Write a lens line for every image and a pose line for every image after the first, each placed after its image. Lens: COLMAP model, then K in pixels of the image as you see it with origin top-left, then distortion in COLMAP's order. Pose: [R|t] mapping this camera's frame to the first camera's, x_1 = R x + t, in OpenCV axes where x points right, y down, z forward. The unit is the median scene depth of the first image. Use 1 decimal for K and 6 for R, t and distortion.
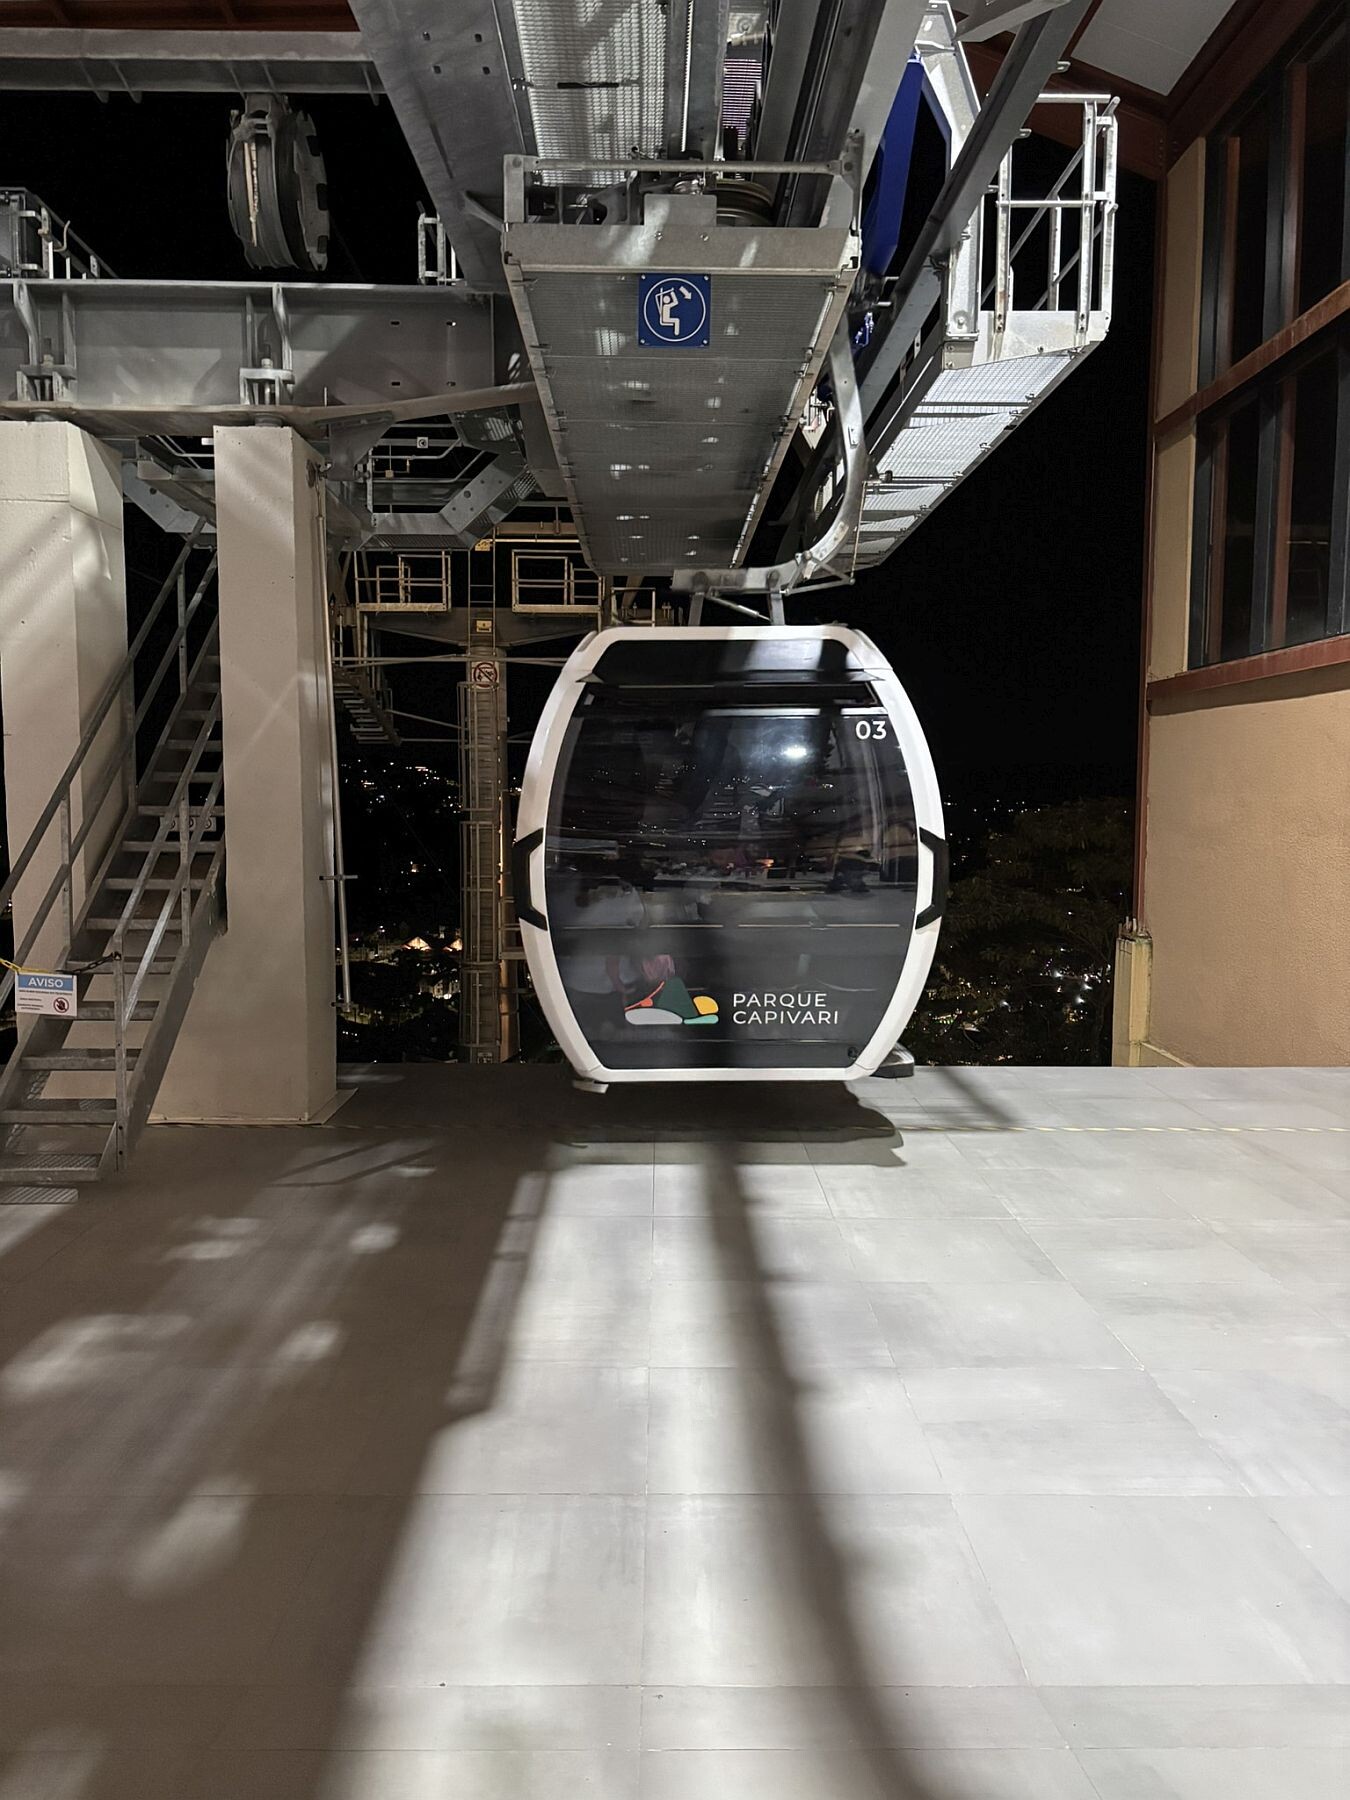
lens RADIAL K [[1366.3, 0, 671.5], [0, 1366.3, 936.2], [0, 0, 1]] dist [0.004981, -0.004464]
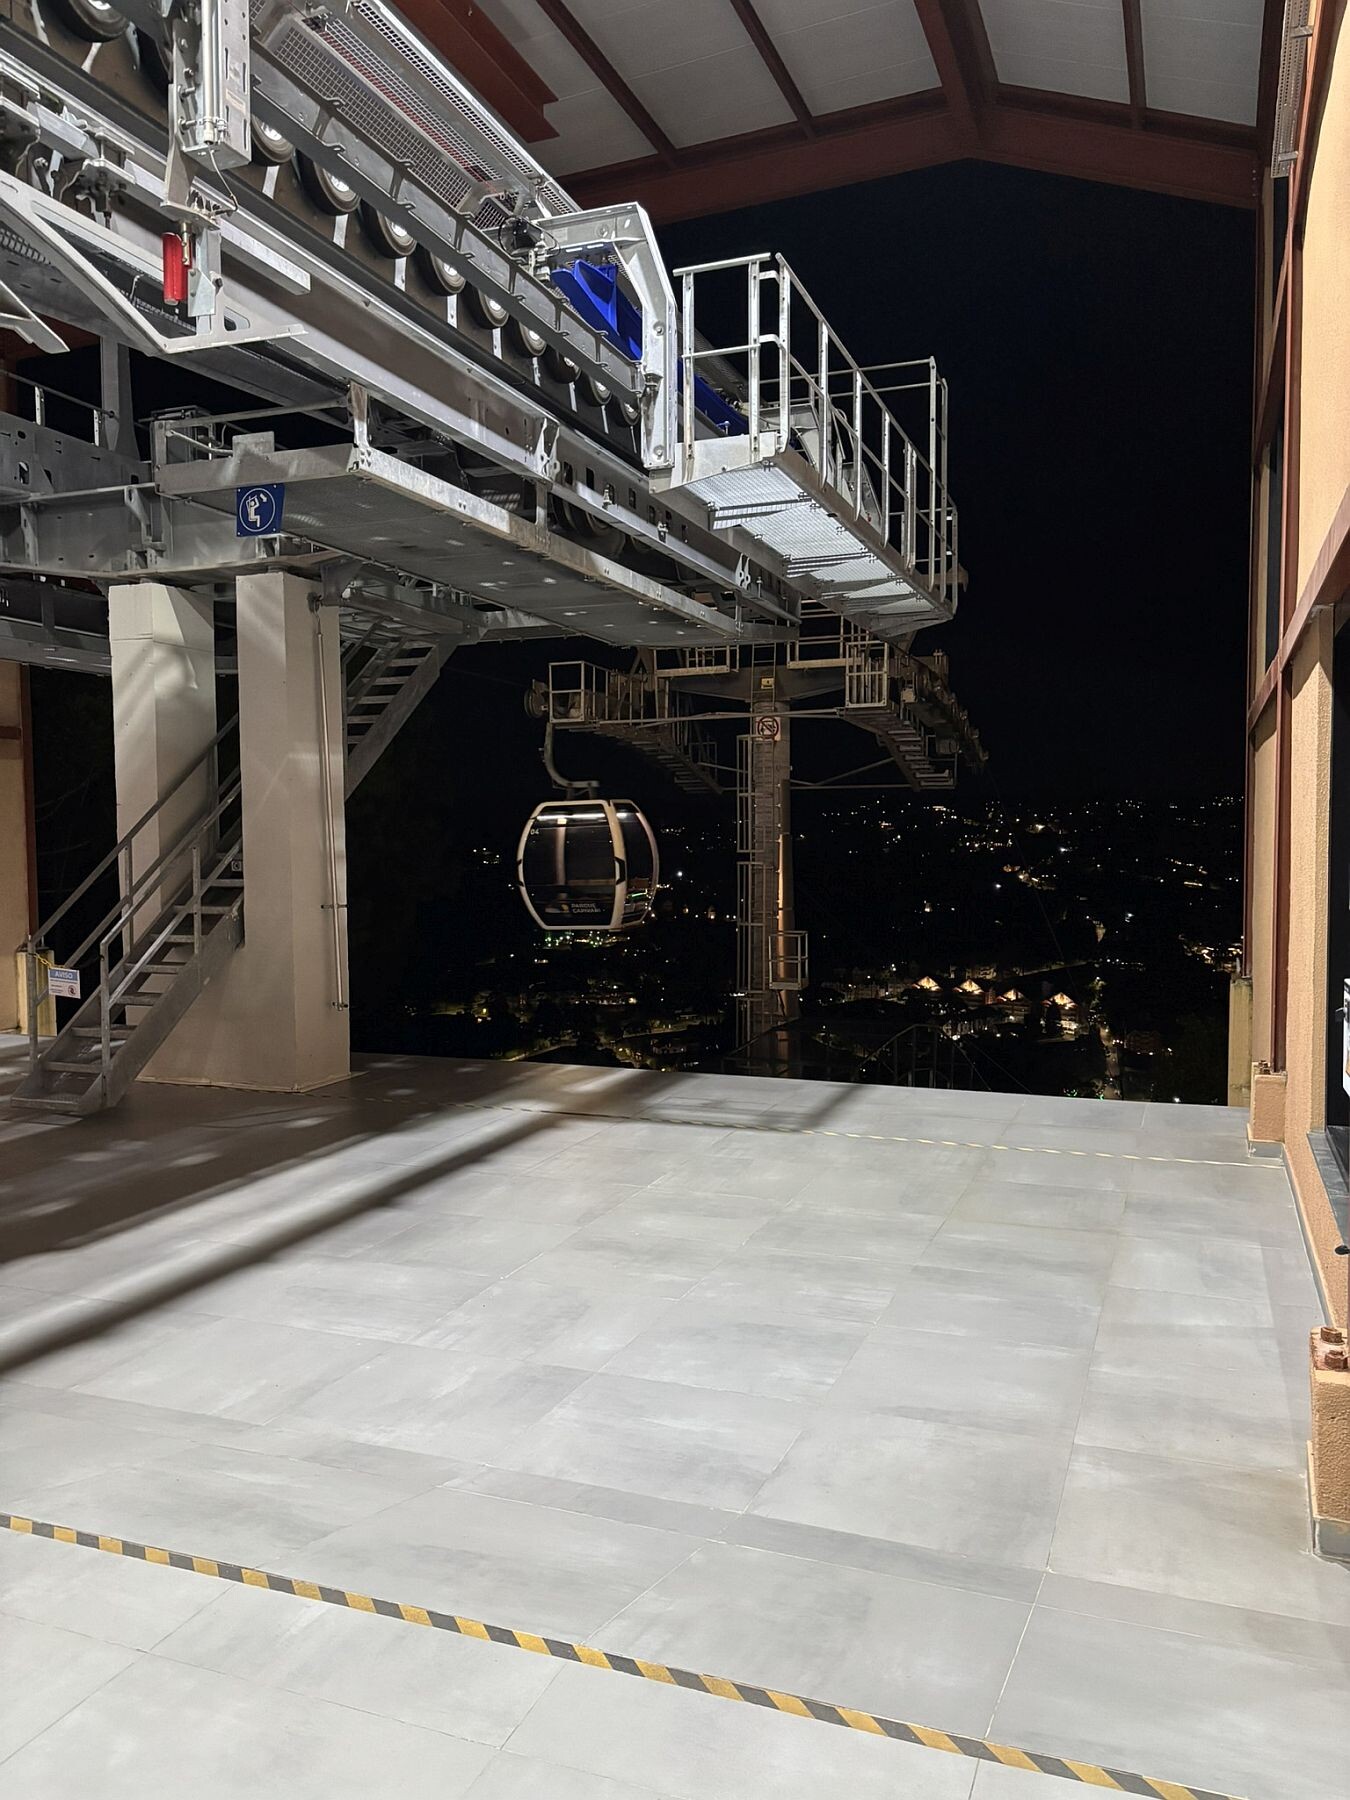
lens RADIAL K [[1366.3, 0, 671.5], [0, 1366.3, 936.2], [0, 0, 1]] dist [0.004981, -0.004464]
pose [[0.929167, 0.014711, -0.369367, 0.685735], [-0.025457, 0.999382, -0.024235, 0.011522], [0.368782, 0.031921, 0.928968, -0.120066]]
